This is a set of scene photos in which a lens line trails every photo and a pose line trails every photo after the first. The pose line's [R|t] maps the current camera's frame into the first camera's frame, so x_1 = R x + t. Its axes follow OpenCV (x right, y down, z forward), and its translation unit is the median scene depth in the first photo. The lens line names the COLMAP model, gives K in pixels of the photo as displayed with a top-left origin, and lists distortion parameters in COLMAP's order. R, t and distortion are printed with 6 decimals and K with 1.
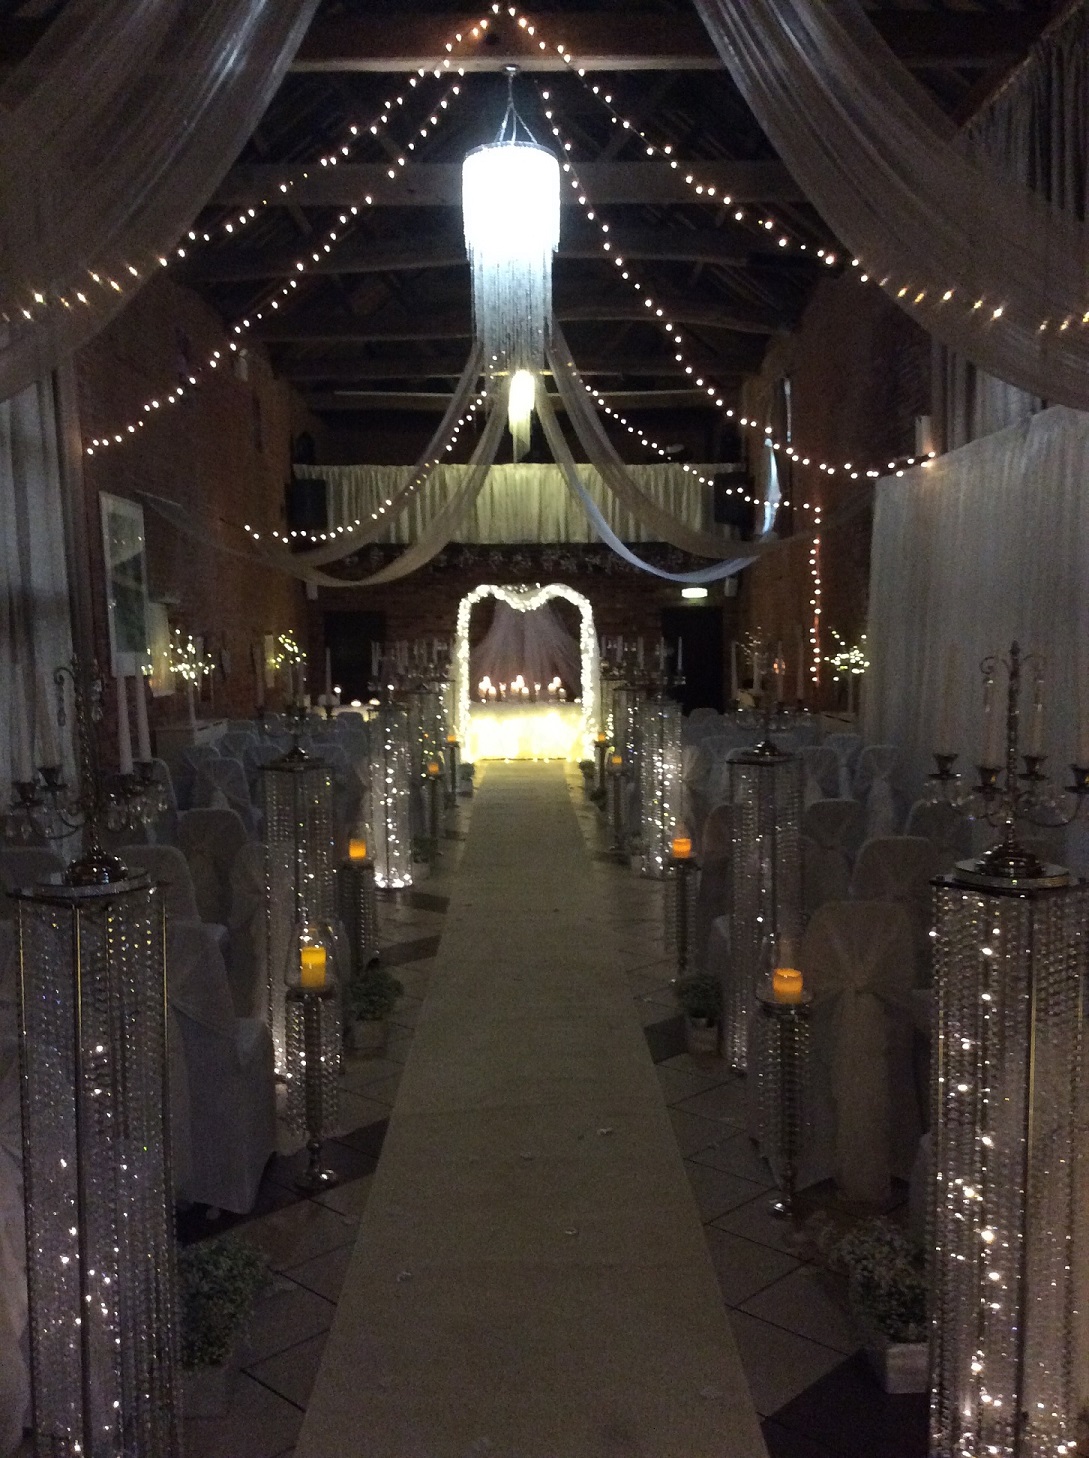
lens RADIAL K [[1341.9, 0, 527.4], [0, 1341.9, 754.7], [0, 0, 1]] dist [0.114349, -0.246361]
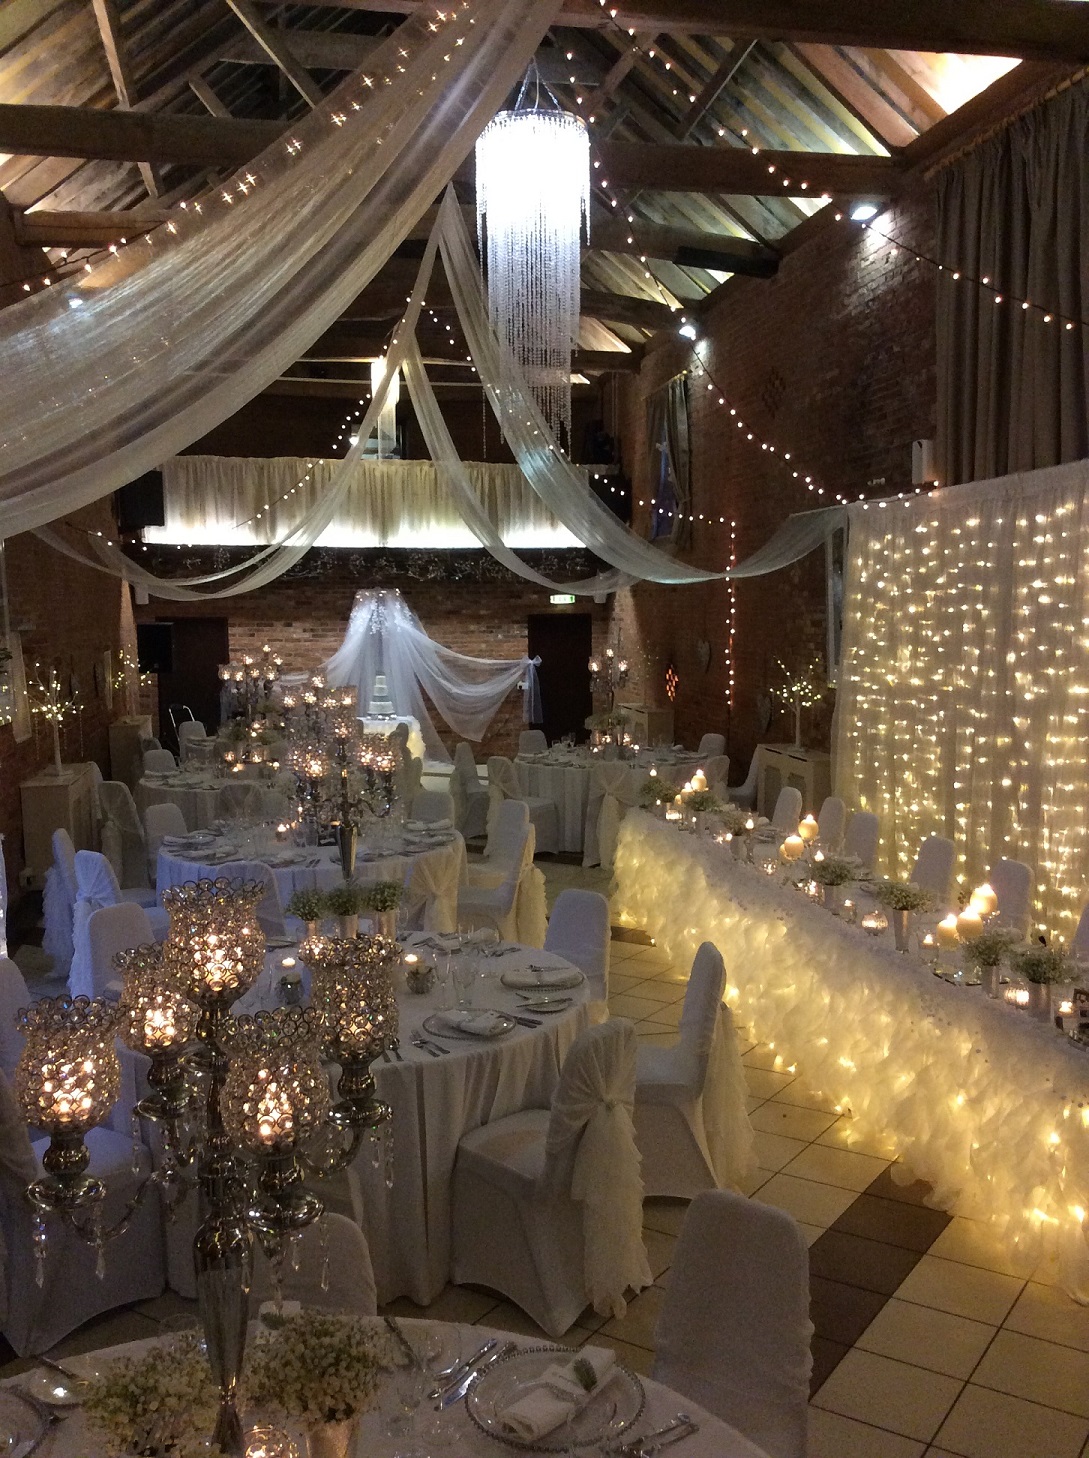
lens RADIAL K [[1341.9, 0, 527.4], [0, 1341.9, 754.7], [0, 0, 1]] dist [0.114349, -0.246361]
pose [[0.983637, -0.017873, 0.179275, -0.096900], [0.014436, 0.999686, 0.020459, -0.041765], [-0.179585, -0.017536, 0.983586, 0.100372]]
